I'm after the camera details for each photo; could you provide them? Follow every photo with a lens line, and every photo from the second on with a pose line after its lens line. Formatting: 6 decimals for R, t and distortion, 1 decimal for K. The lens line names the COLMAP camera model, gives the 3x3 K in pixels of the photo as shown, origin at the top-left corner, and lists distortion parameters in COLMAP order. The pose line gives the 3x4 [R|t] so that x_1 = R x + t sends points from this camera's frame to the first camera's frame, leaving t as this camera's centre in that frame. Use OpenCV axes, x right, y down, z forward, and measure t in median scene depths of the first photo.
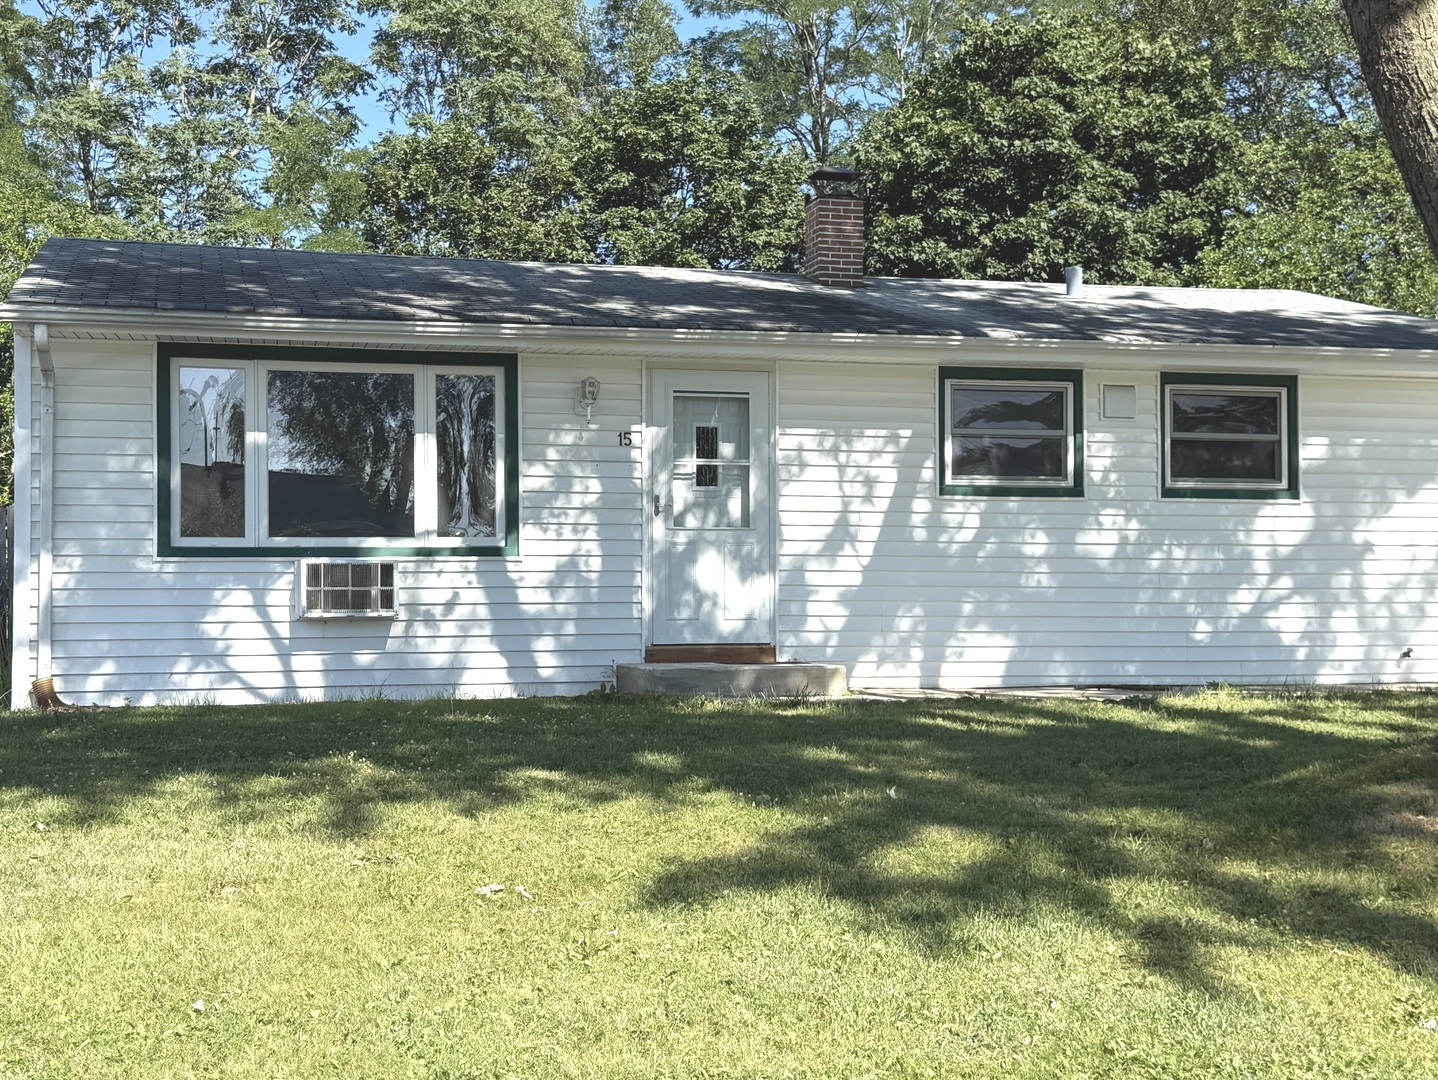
lens RADIAL K [[1916.3, 0, 719.0], [0, 1916.3, 540.0], [0, 0, 1]] dist [0.223077, -0.645662]
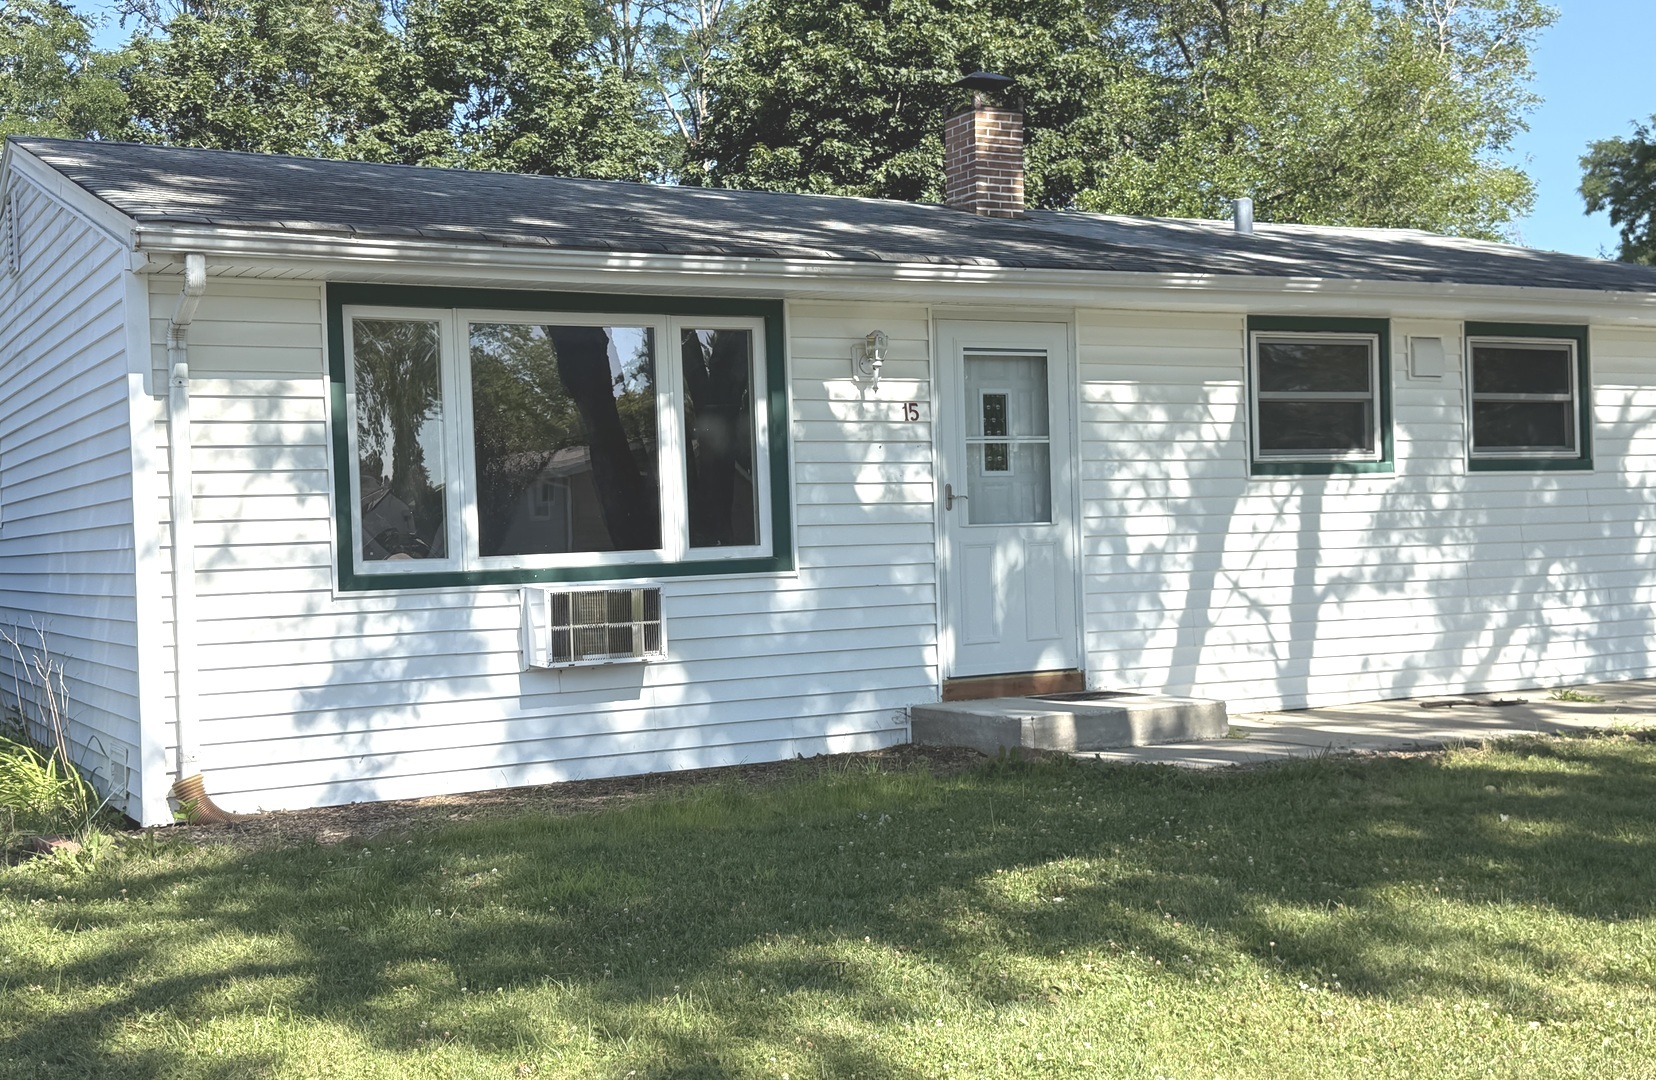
lens RADIAL K [[1894.3, 0, 819.2], [0, 1894.3, 550.0], [0, 0, 1]] dist [0.205342, -0.509818]
pose [[0.969543, -0.029530, 0.243136, -0.113128], [0.021010, 0.999073, 0.037562, -0.011217], [-0.244019, -0.031310, 0.969265, 0.114001]]
